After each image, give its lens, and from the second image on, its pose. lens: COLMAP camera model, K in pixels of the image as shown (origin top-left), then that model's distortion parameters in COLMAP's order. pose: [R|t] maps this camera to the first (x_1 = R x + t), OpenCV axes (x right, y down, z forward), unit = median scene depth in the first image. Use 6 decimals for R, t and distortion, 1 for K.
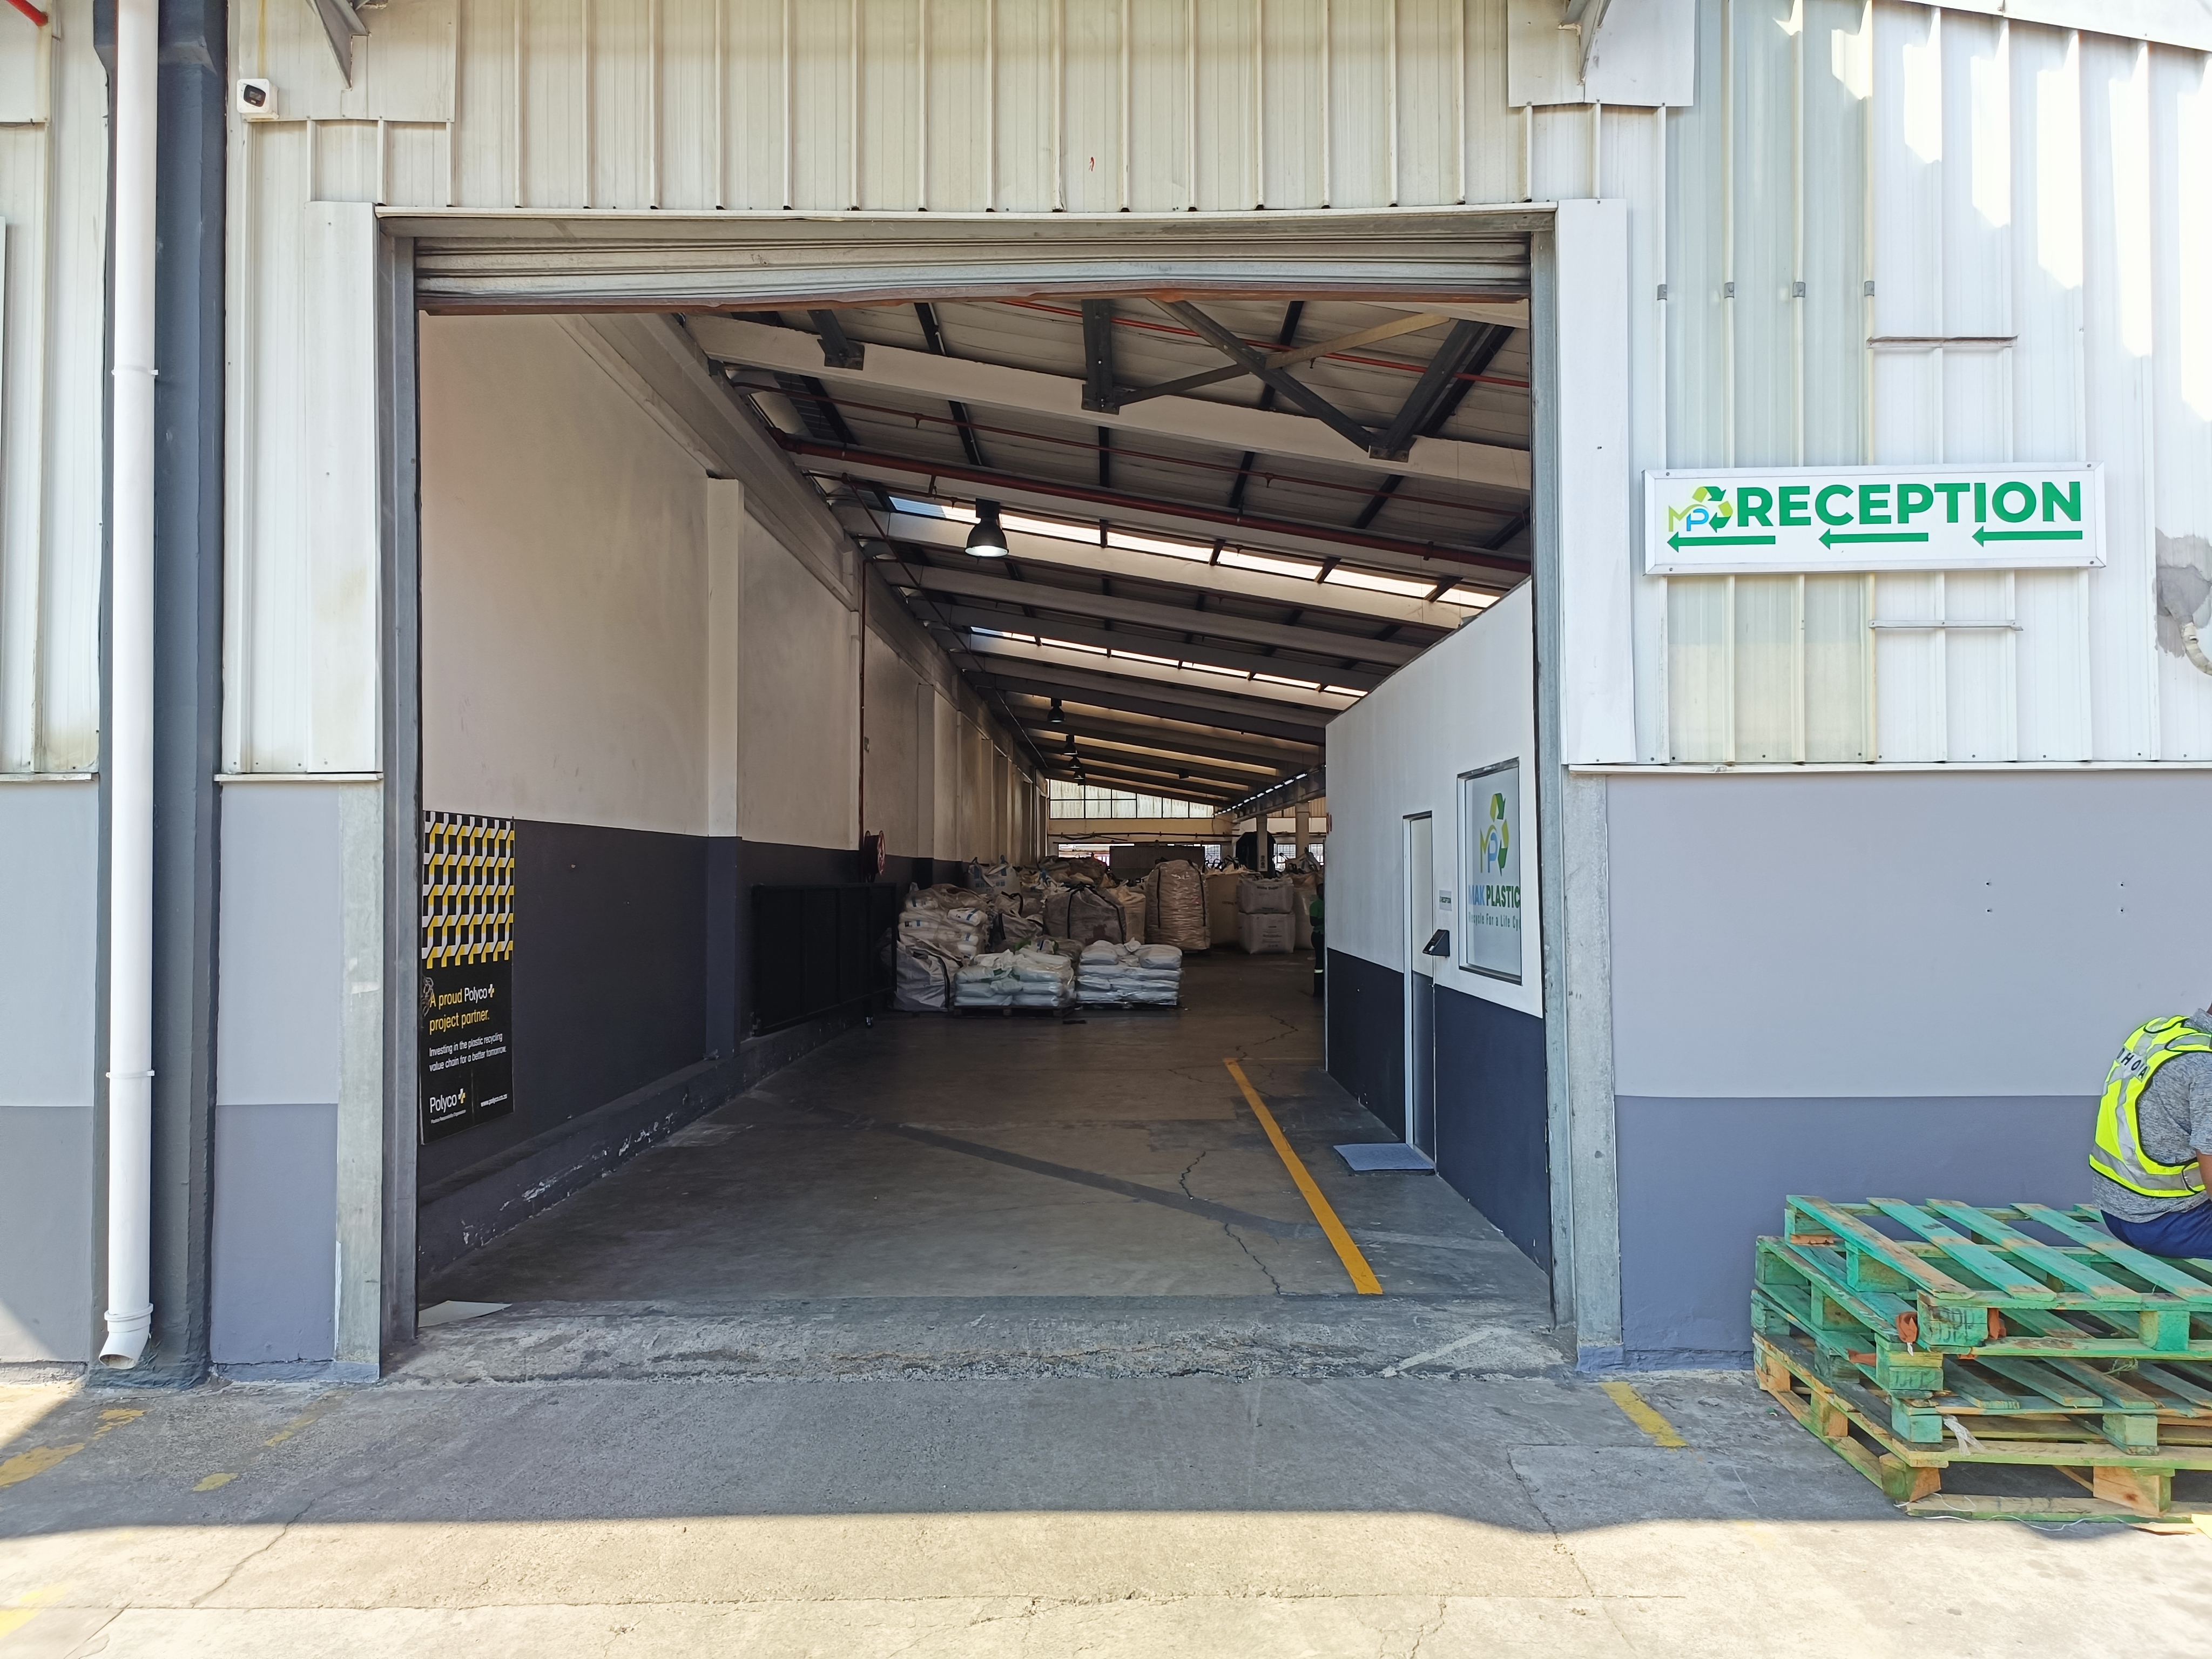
lens RADIAL K [[1444.4, 0, 1106.0], [0, 1444.4, 829.5], [0, 0, 1]] dist [0.000549, 0.001065]
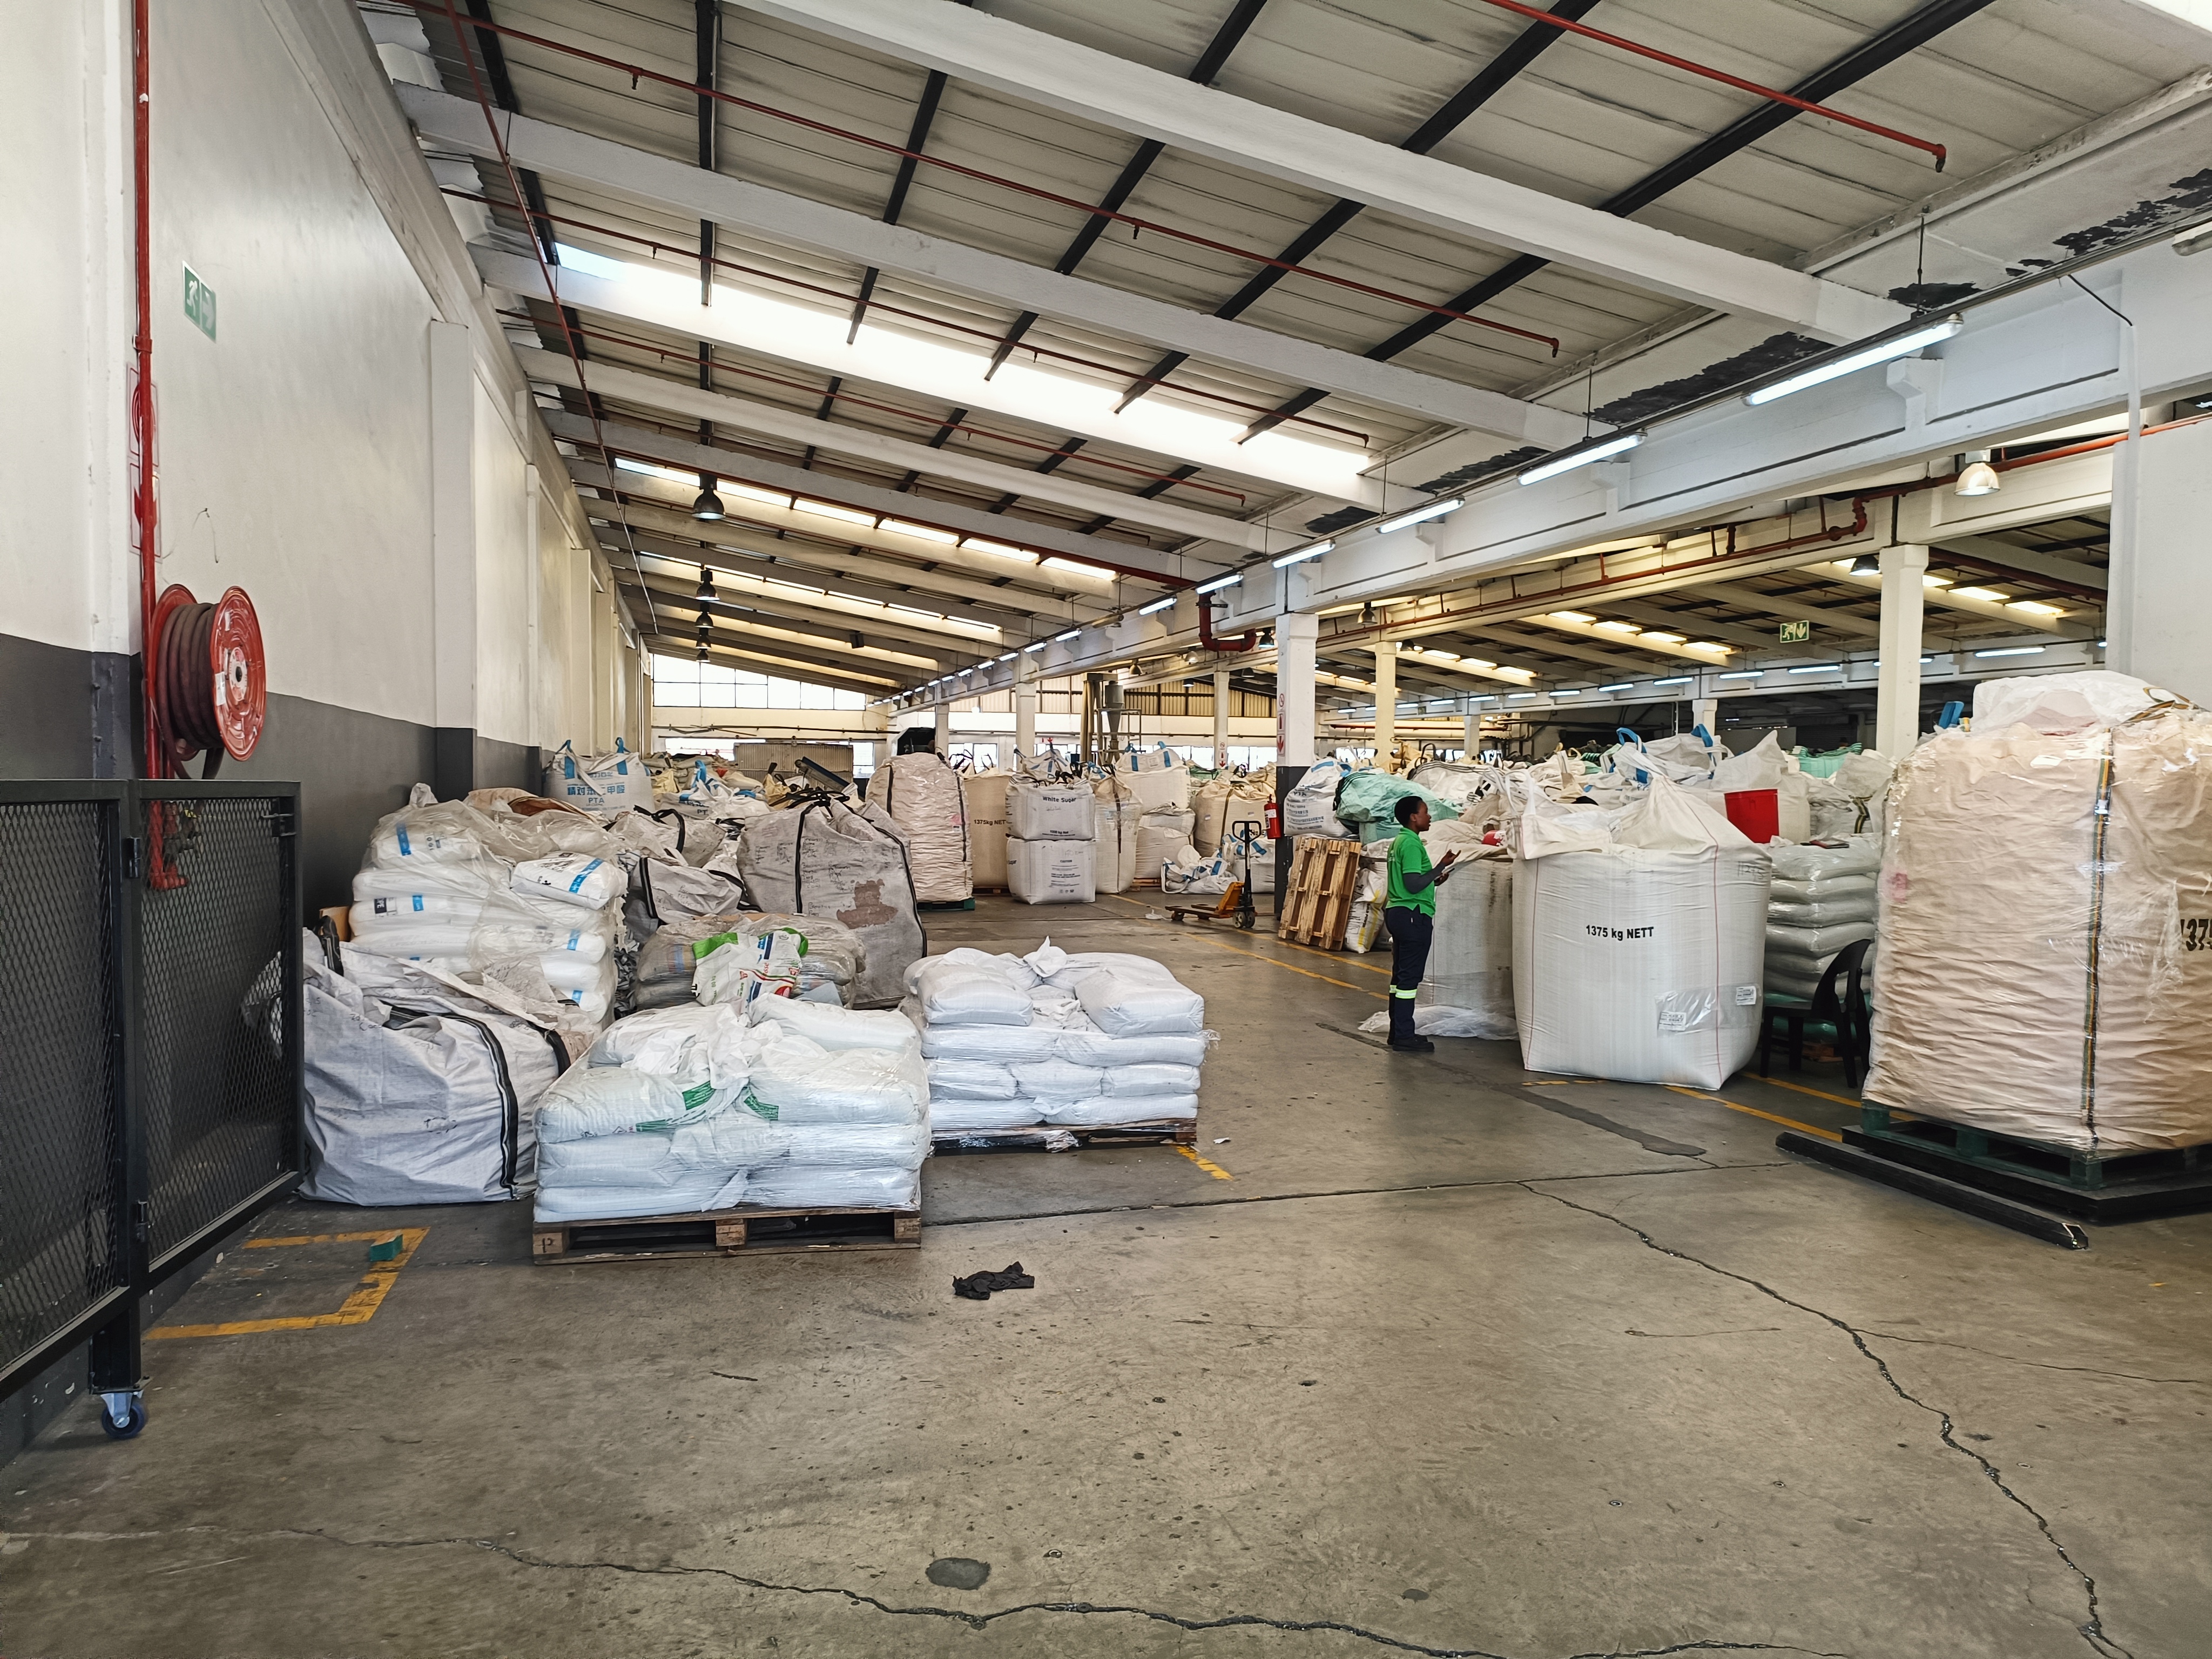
lens RADIAL K [[1444.4, 0, 1106.0], [0, 1444.4, 829.5], [0, 0, 1]] dist [0.000549, 0.001065]
pose [[0.961149, 0.004892, 0.275988, -0.068299], [-0.022519, 0.997900, 0.060736, 0.023629], [-0.275111, -0.064592, 0.959240, 0.630979]]
